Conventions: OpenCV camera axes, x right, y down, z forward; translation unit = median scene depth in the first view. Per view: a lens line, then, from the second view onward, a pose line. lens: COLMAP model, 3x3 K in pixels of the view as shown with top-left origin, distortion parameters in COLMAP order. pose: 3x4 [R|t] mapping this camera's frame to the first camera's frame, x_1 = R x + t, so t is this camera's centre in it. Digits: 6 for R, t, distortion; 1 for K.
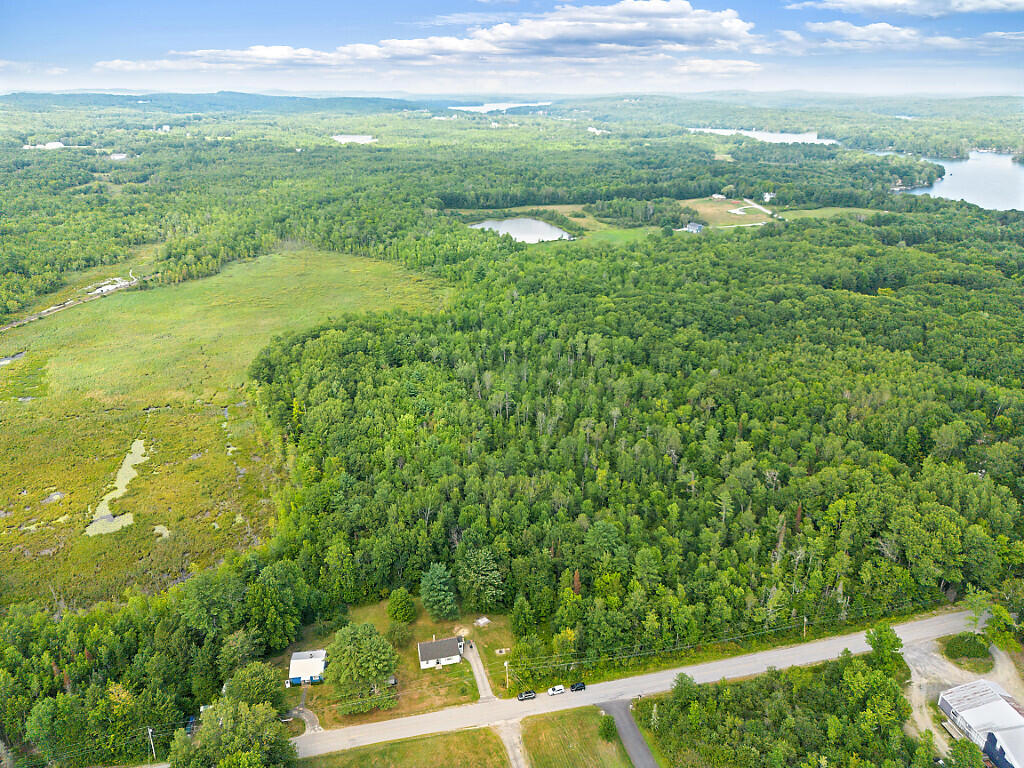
lens RADIAL K [[723.2, 0, 512.0], [0, 723.2, 384.0], [0, 0, 1]] dist [0.072637, -0.075281]
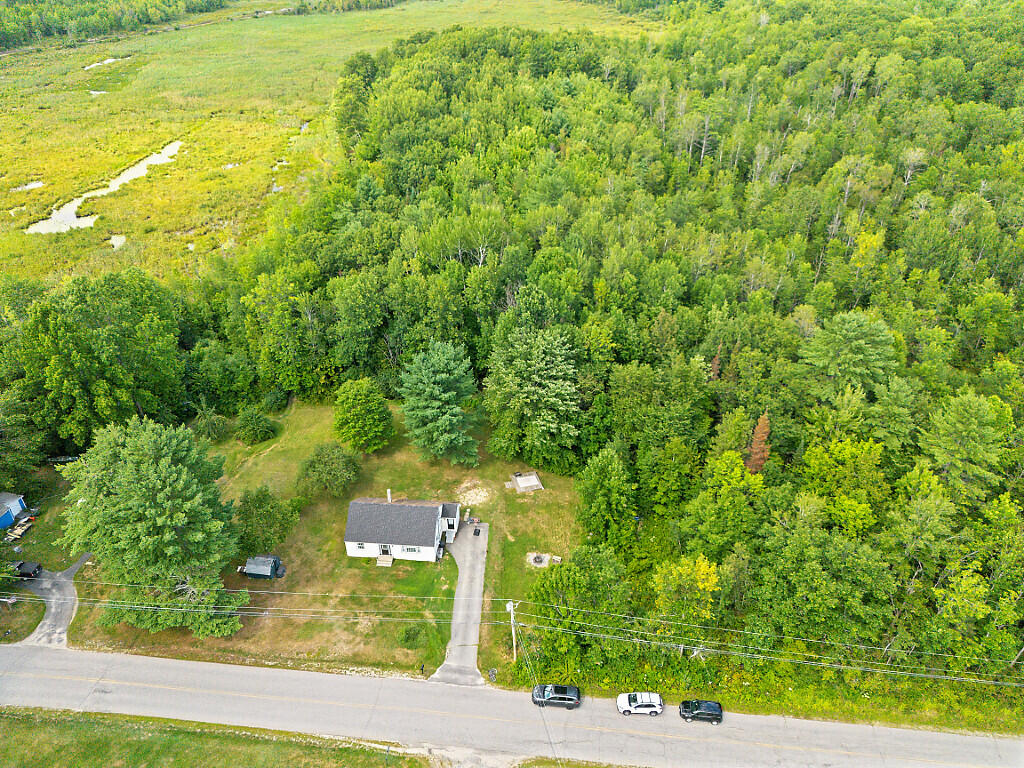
lens RADIAL K [[723.2, 0, 512.0], [0, 723.2, 384.0], [0, 0, 1]] dist [0.072637, -0.075281]
pose [[0.946553, 0.178152, -0.268884, 0.063140], [-0.118097, 0.967160, 0.225068, 0.168184], [0.300150, -0.181284, 0.936507, 0.595223]]
